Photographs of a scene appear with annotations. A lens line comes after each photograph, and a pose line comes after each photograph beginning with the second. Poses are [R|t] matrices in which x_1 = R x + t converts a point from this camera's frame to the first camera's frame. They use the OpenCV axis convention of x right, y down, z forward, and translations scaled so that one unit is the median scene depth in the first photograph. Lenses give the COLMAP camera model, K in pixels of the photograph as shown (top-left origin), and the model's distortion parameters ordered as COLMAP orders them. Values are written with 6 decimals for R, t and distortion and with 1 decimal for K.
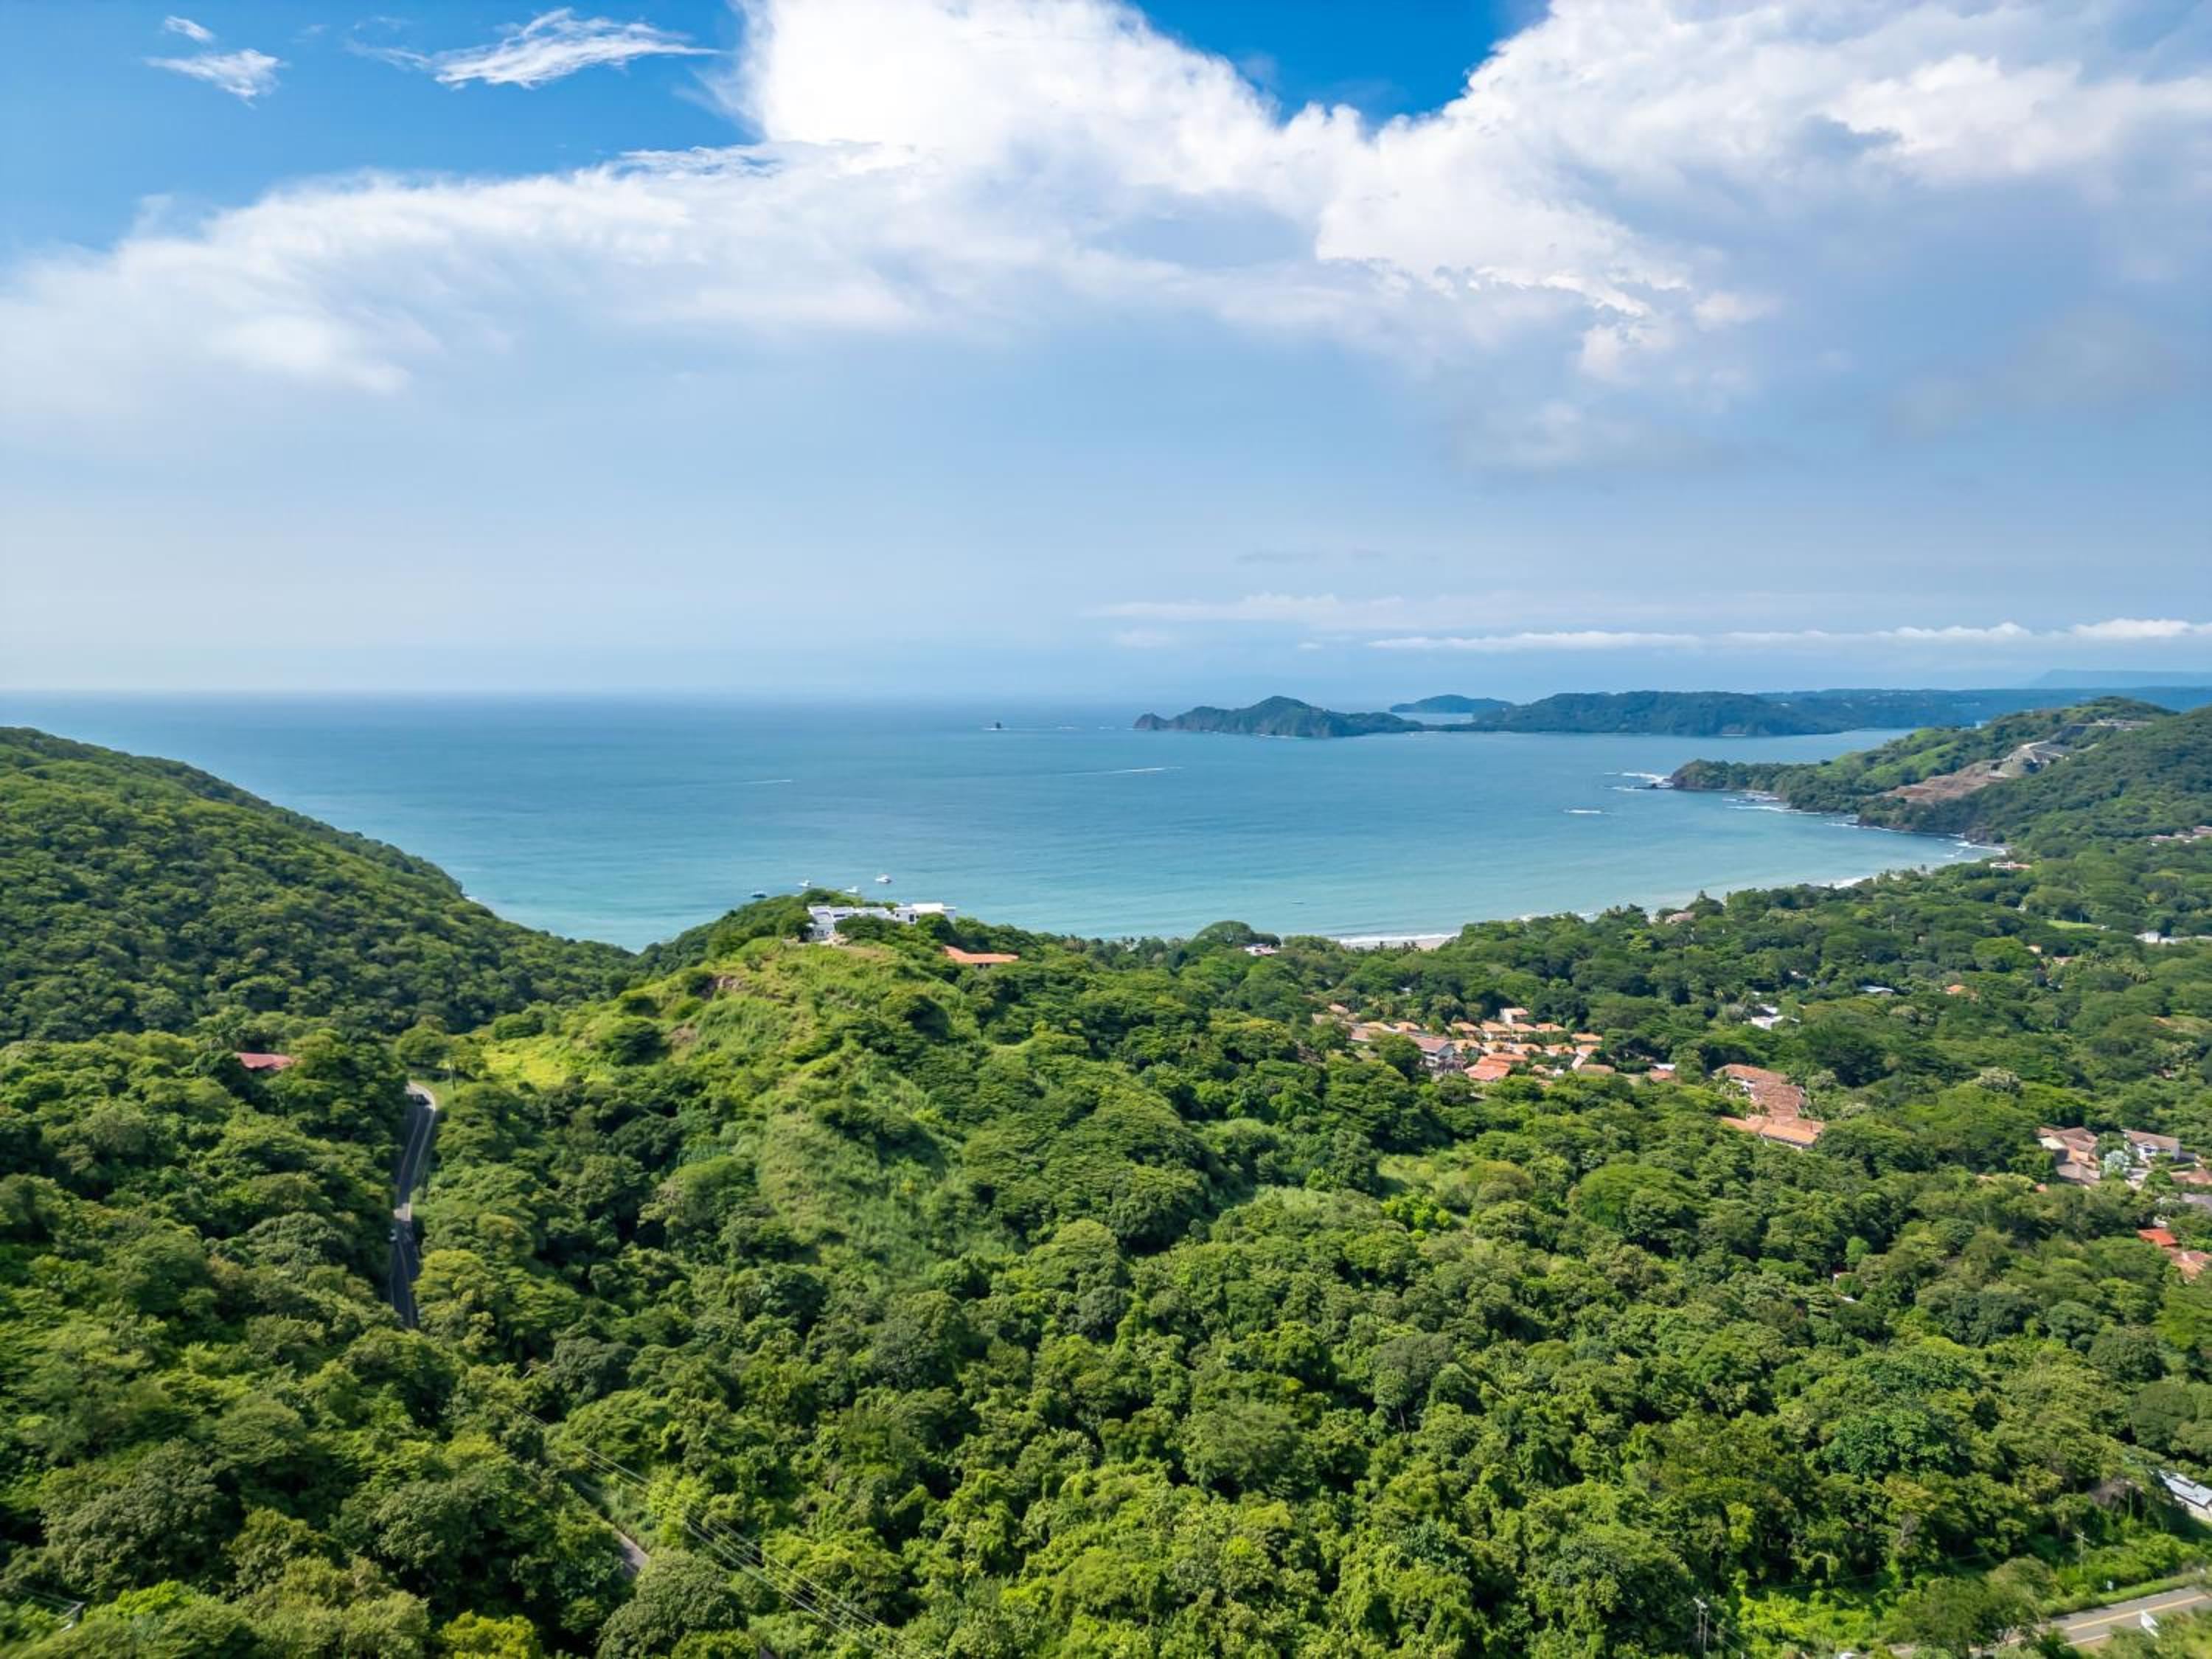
lens RADIAL K [[1524.7, 0, 1106.0], [0, 1524.7, 829.5], [0, 0, 1]] dist [0.079084, -0.079632]
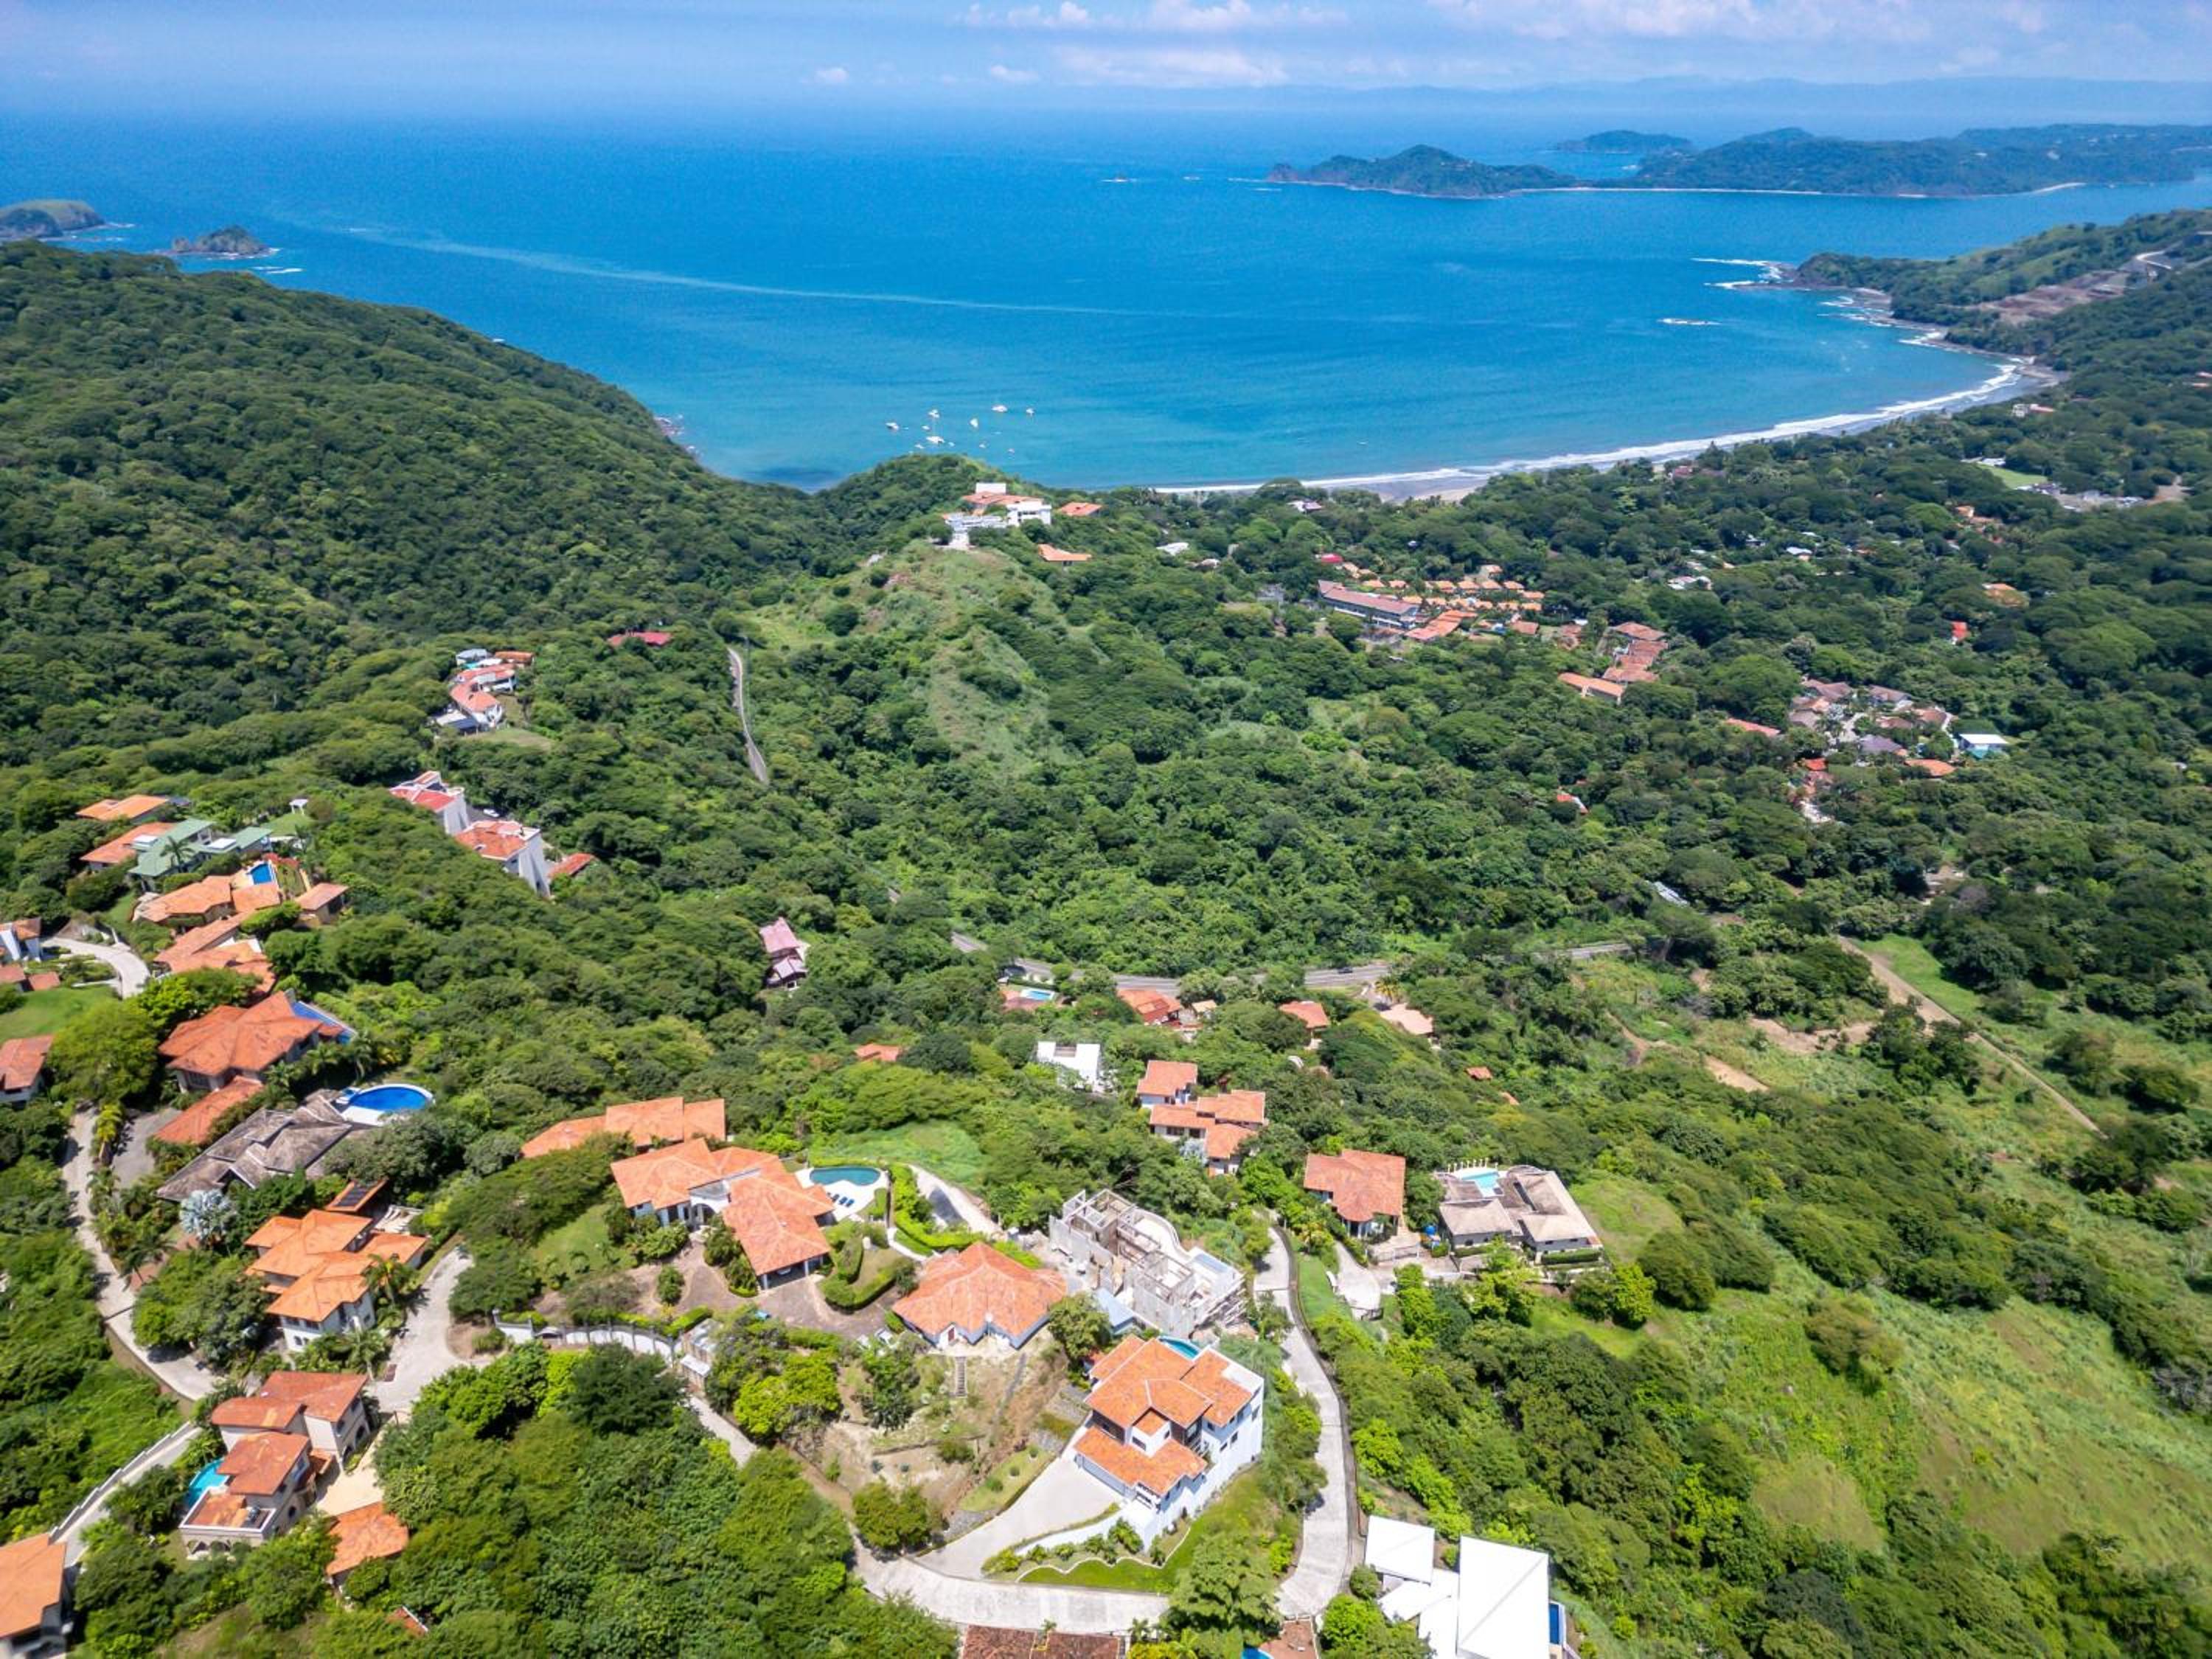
lens RADIAL K [[1524.7, 0, 1106.0], [0, 1524.7, 829.5], [0, 0, 1]] dist [0.079084, -0.079632]
pose [[0.996446, 0.038401, -0.074970, 0.093208], [-0.010371, 0.939194, 0.343230, -0.210081], [0.083592, -0.341233, 0.936255, -0.556869]]
